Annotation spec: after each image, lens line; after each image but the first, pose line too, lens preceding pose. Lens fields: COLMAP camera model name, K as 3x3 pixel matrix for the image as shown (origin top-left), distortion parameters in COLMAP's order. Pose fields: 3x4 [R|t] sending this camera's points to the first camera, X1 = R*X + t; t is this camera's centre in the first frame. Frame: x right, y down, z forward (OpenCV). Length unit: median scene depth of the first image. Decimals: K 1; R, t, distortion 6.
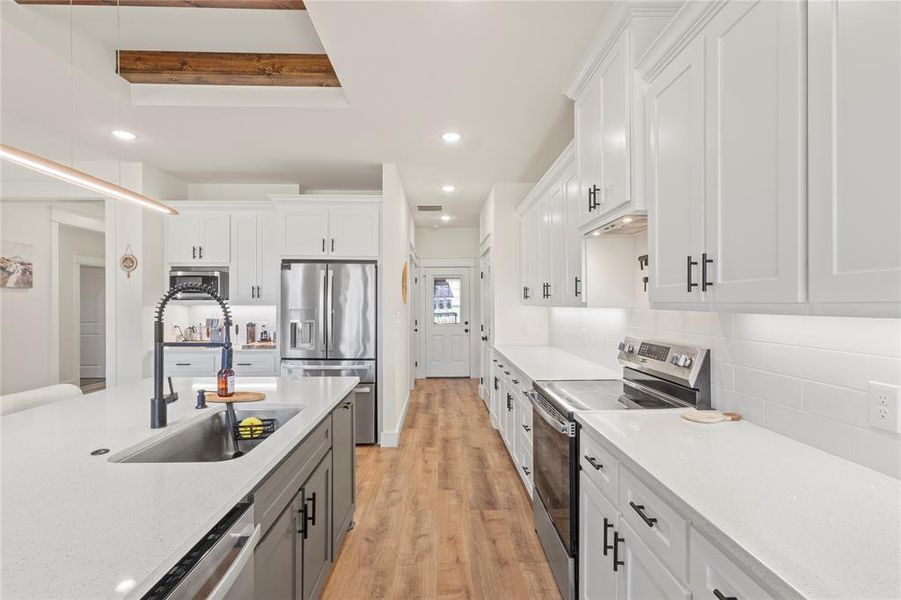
lens RADIAL K [[413.3, 0, 450.9], [0, 413.3, 301.7], [0, 0, 1]] dist [0.000867, 0.000921]
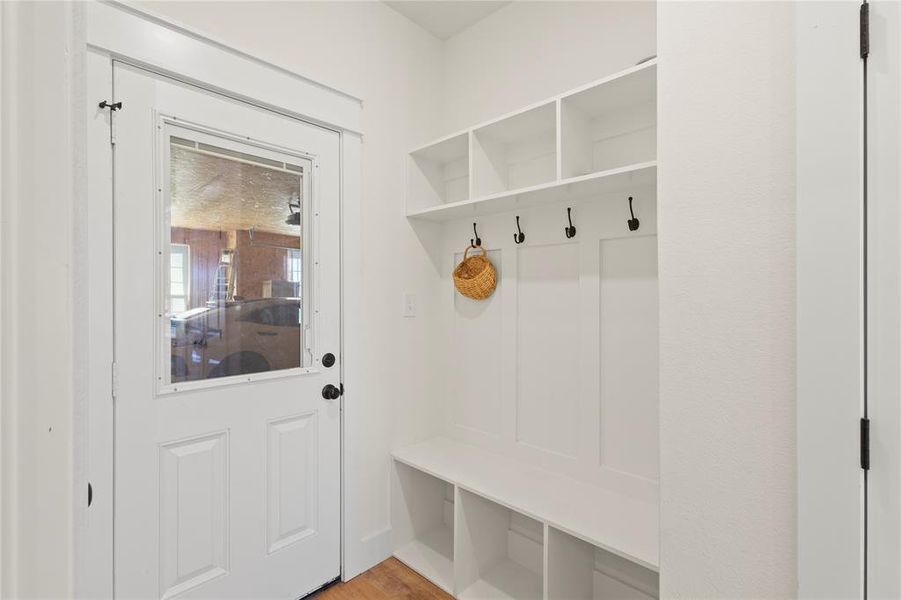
lens RADIAL K [[413.3, 0, 450.5], [0, 413.3, 299.1], [0, 0, 1]] dist [0.000867, 0.000921]
pose [[0.719495, -0.001211, 0.694497, -0.077798], [-0.002926, 0.999984, 0.004775, 0.015050], [-0.694492, -0.005468, 0.719480, 0.779259]]
